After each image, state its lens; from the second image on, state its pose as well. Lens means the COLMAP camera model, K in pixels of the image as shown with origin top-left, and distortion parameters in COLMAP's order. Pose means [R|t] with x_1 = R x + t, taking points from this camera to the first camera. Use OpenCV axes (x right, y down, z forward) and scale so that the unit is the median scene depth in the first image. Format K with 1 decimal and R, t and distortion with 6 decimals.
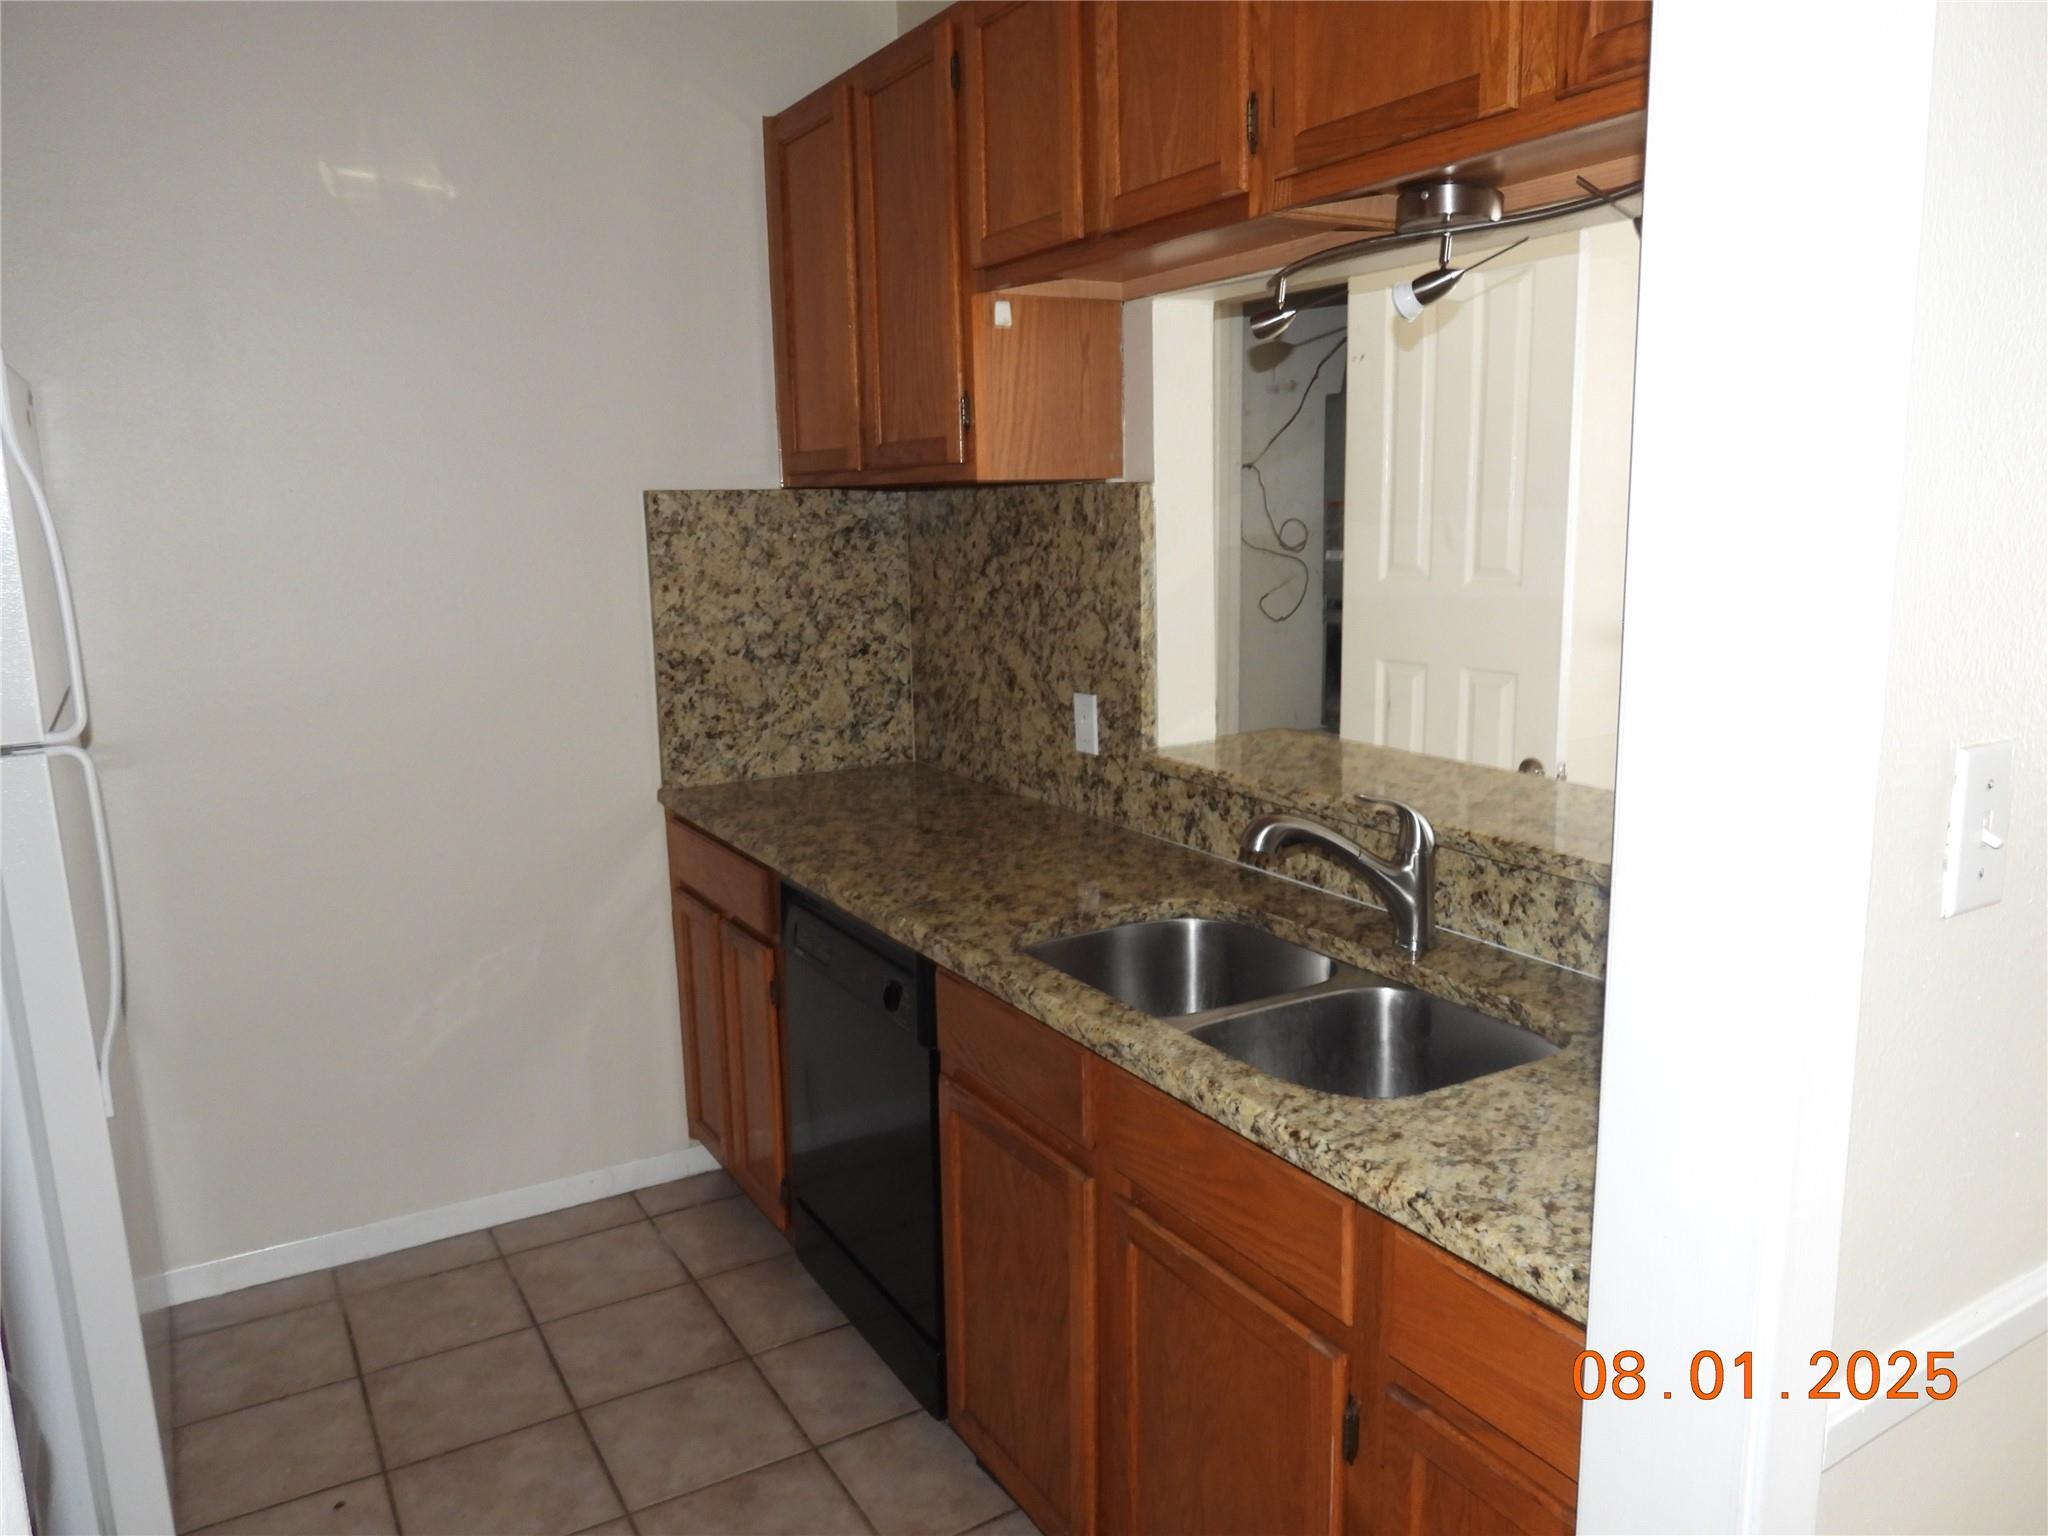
lens RADIAL K [[1440.1, 0, 1024.0], [0, 1440.1, 768.0], [0, 0, 1]] dist [-0.072899, 0.001423]
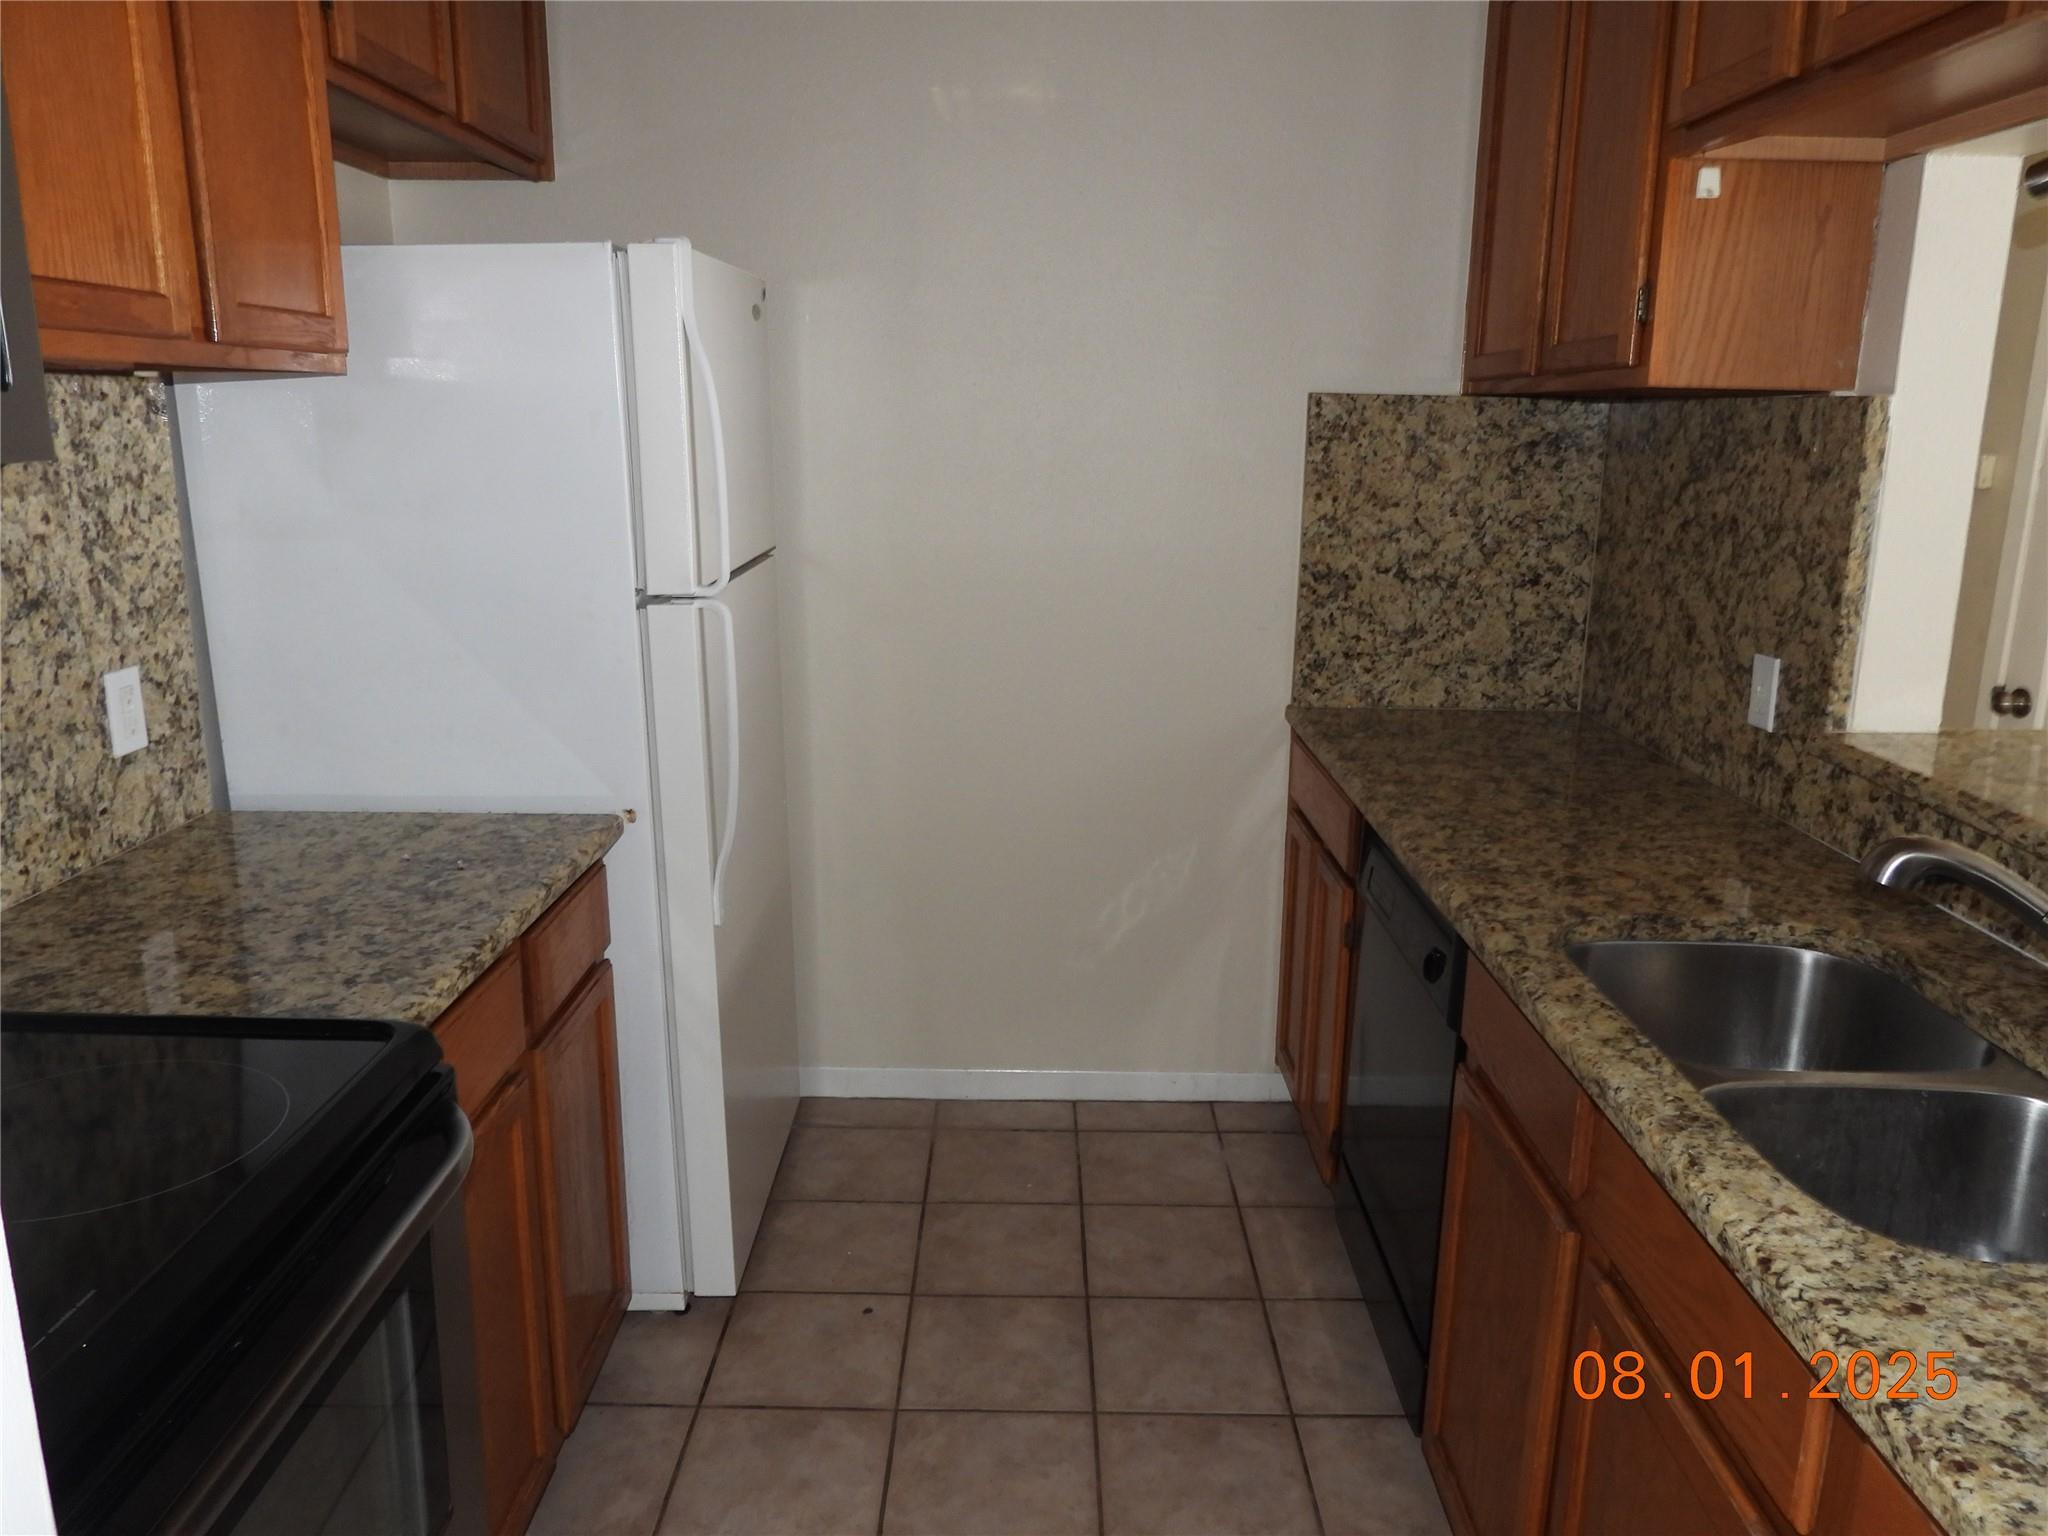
lens RADIAL K [[1429.0, 0, 1024.0], [0, 1429.0, 768.0], [0, 0, 1]] dist [-0.045586, -0.000265]
pose [[0.845018, 0.150688, -0.513066, 0.110285], [-0.120844, 0.988466, 0.091283, -0.010781], [0.520904, -0.015135, 0.853481, 0.097111]]
